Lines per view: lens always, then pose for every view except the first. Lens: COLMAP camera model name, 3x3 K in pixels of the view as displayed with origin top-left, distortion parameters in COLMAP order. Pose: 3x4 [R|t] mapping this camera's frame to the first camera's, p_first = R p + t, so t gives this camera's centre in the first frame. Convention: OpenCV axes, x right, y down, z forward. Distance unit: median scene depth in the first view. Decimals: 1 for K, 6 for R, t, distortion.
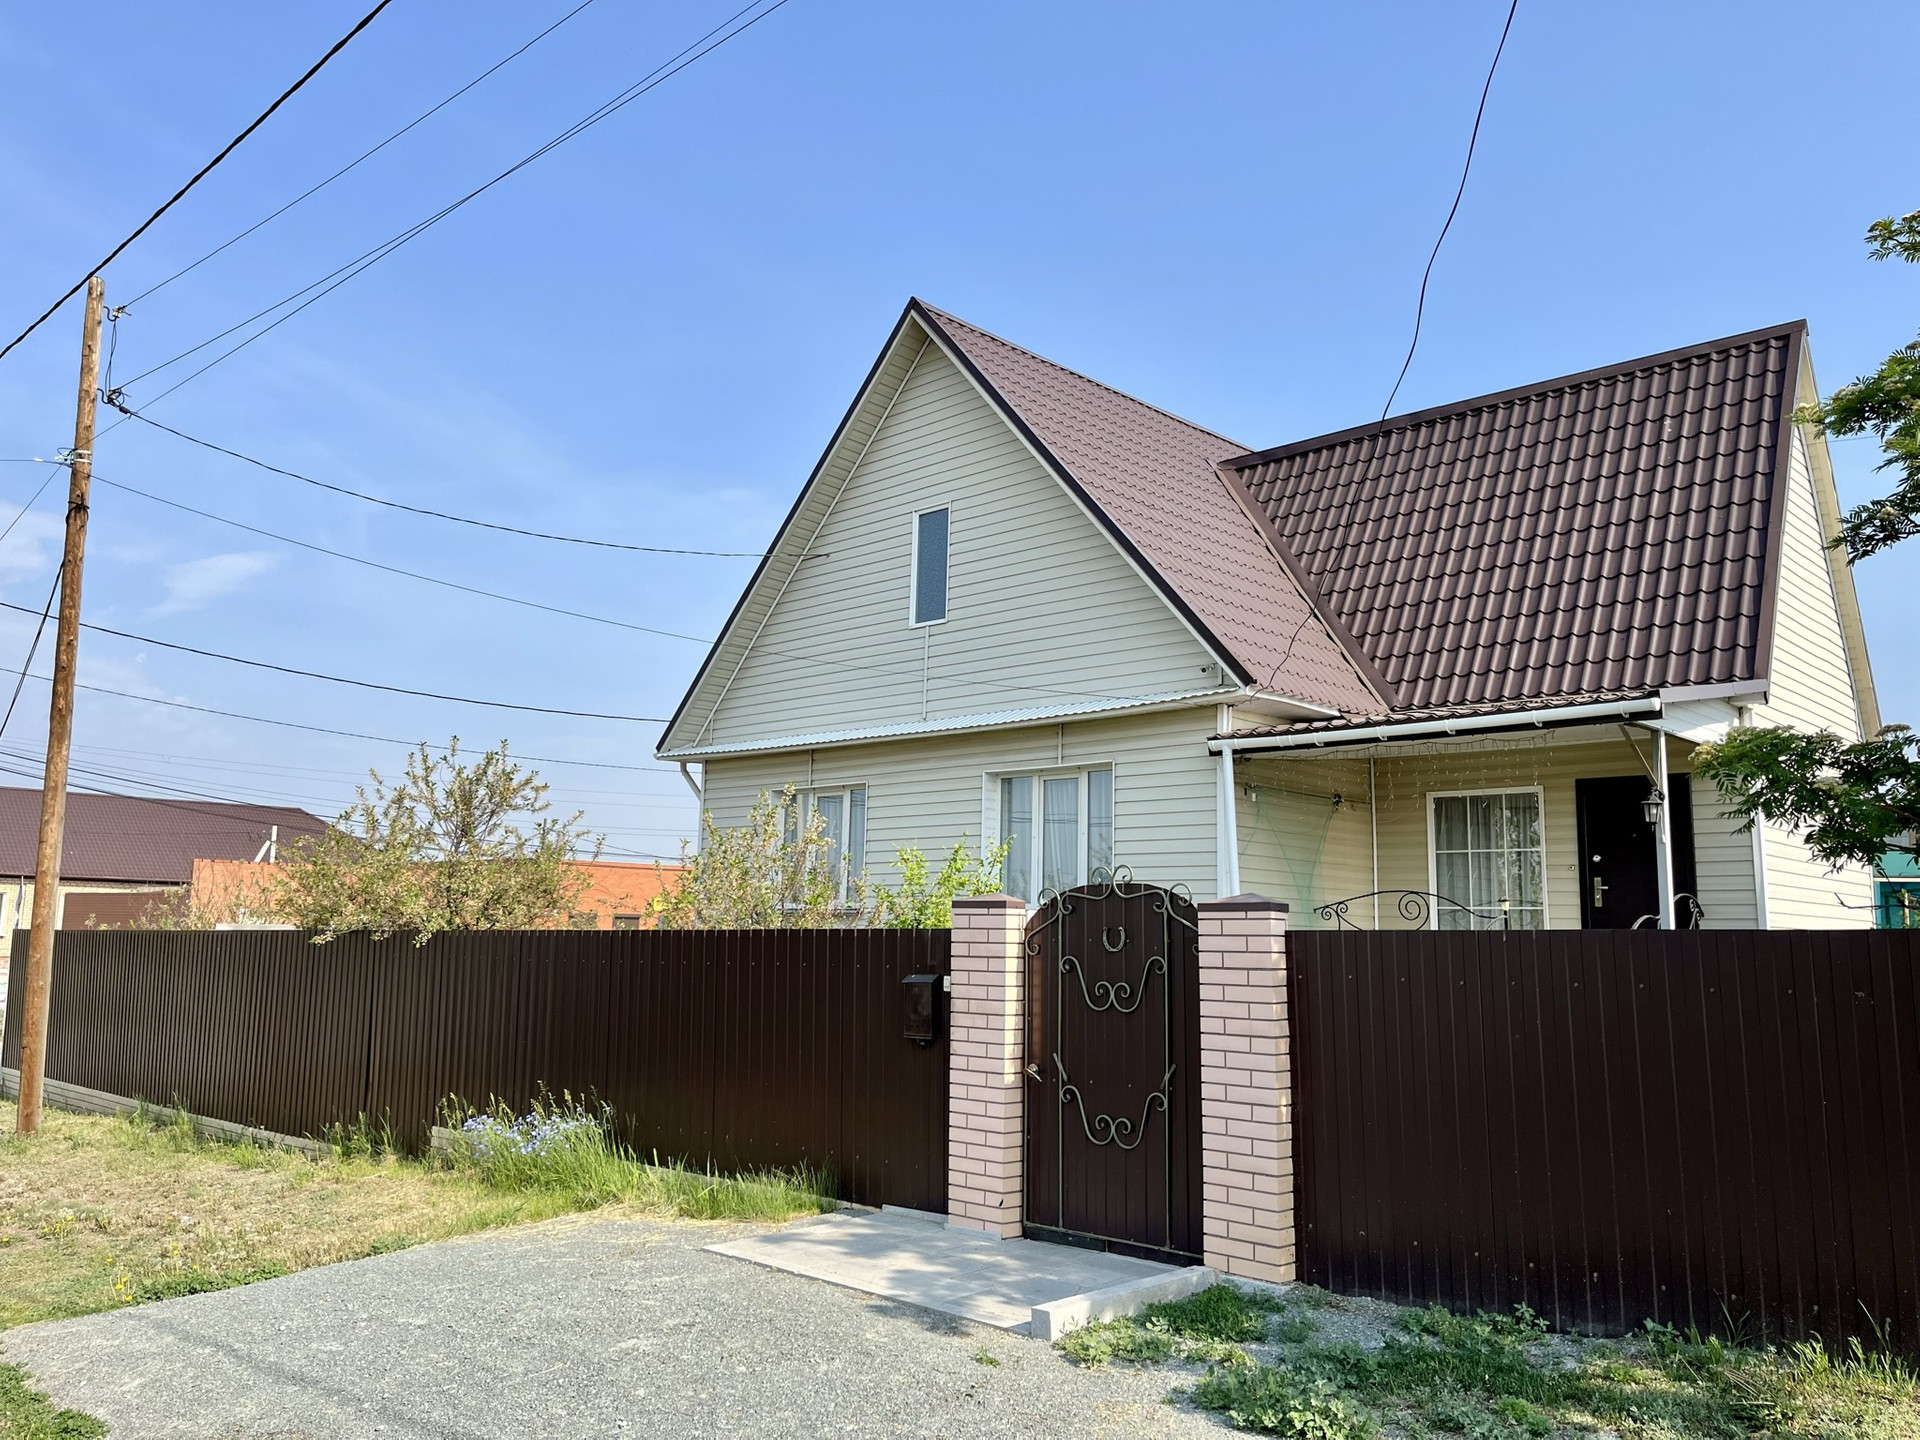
lens RADIAL K [[1515.7, 0, 957.4], [0, 1515.7, 722.8], [0, 0, 1]] dist [0.035455, -0.004205]
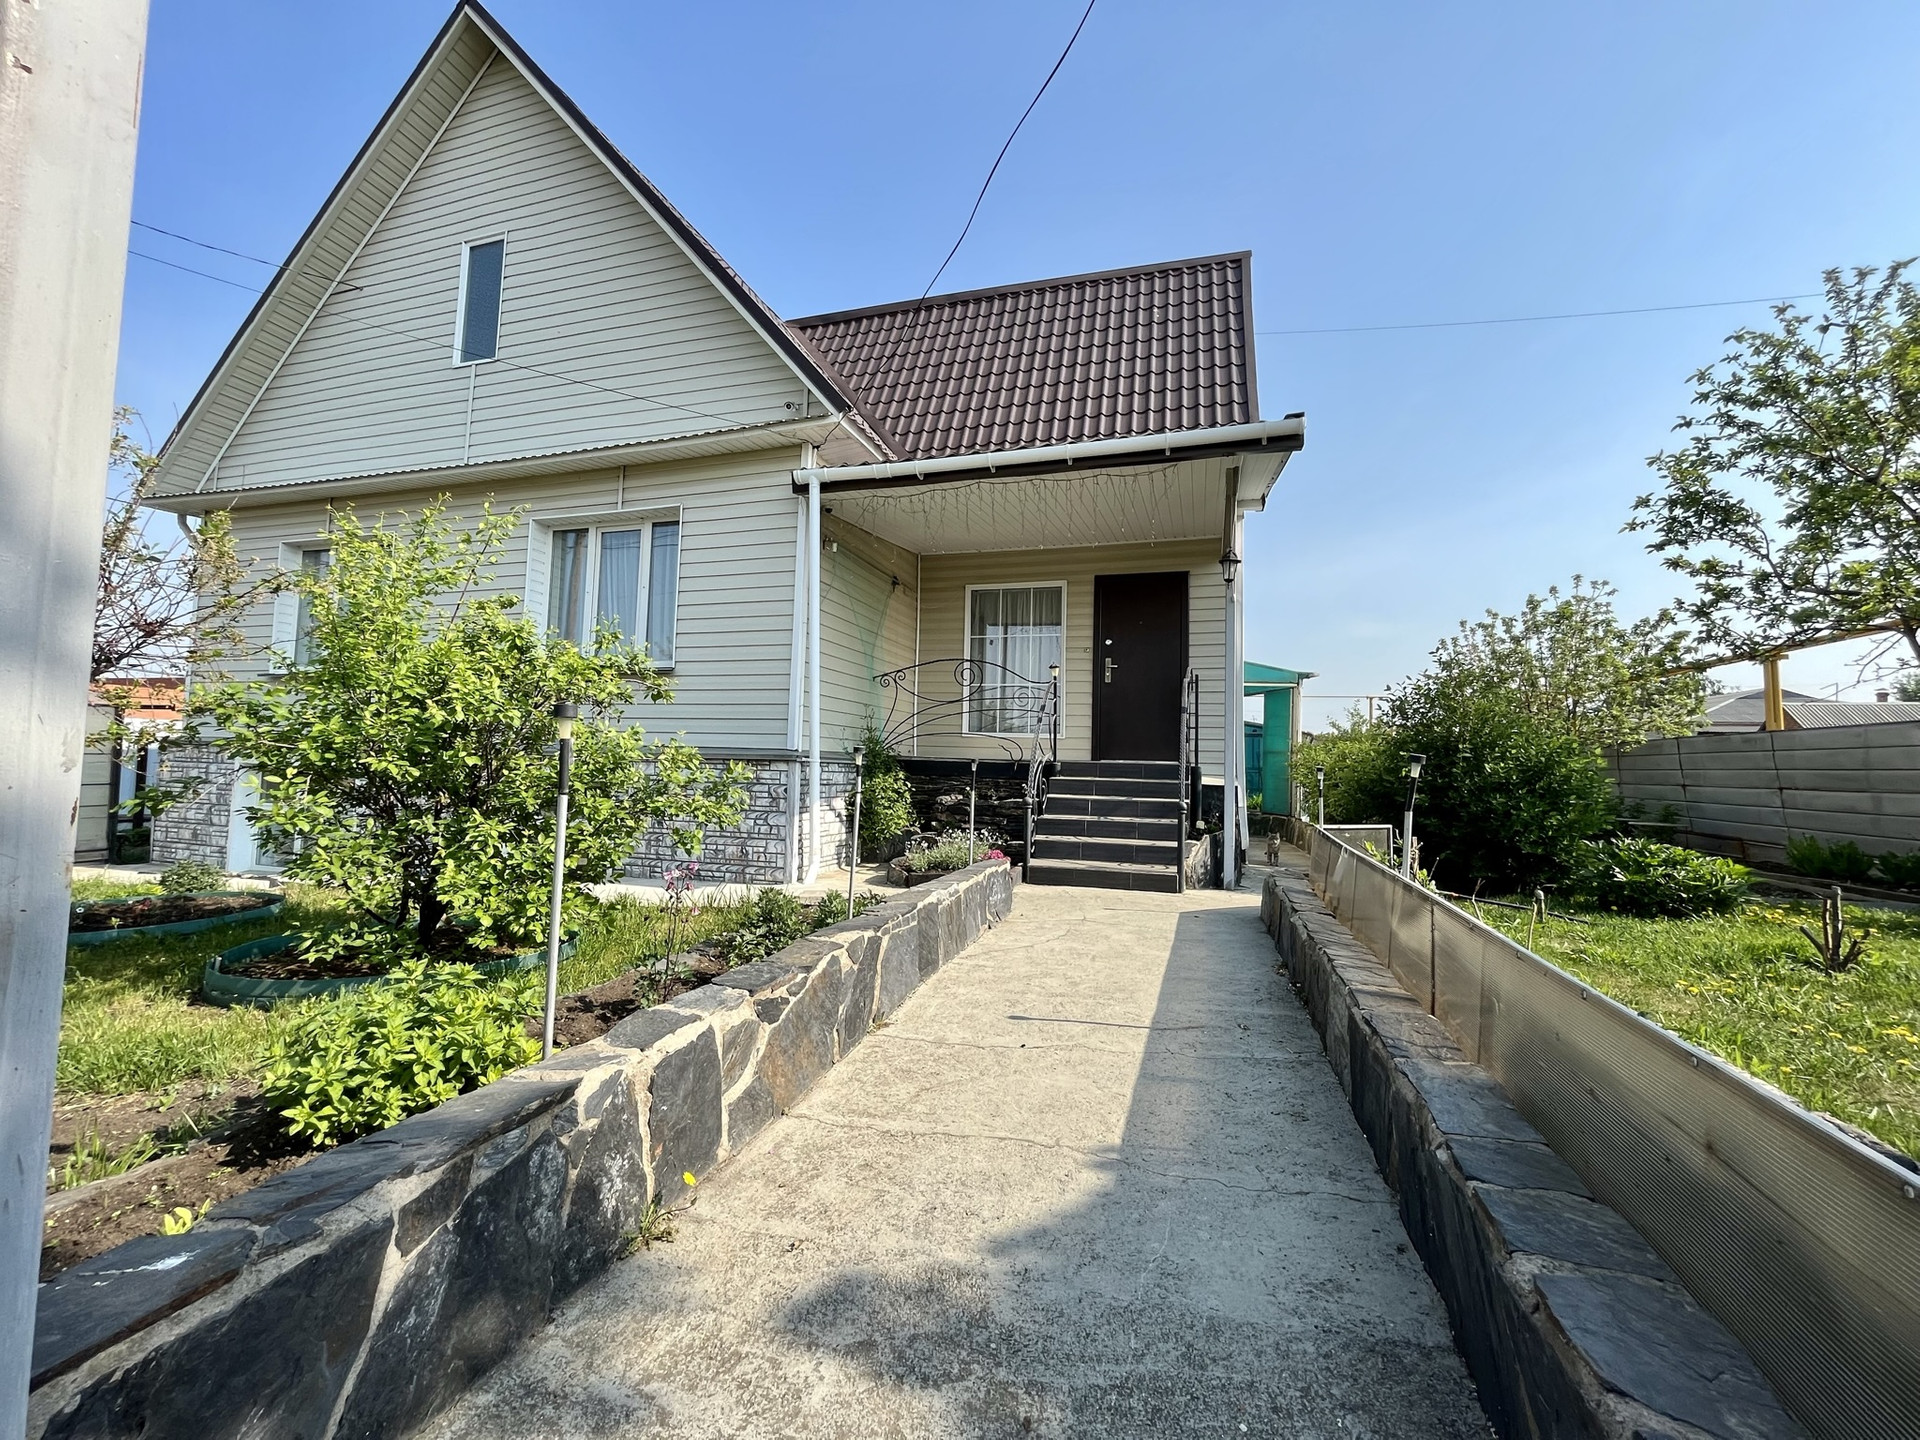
lens RADIAL K [[782.0, 0, 960.9], [0, 782.0, 713.0], [0, 0, 1]] dist [-0.000189, 0.000036]
pose [[0.897628, 0.034679, 0.439387, 0.047221], [-0.071845, 0.995079, 0.068235, 0.098856], [-0.434858, -0.092818, 0.895703, 0.450166]]
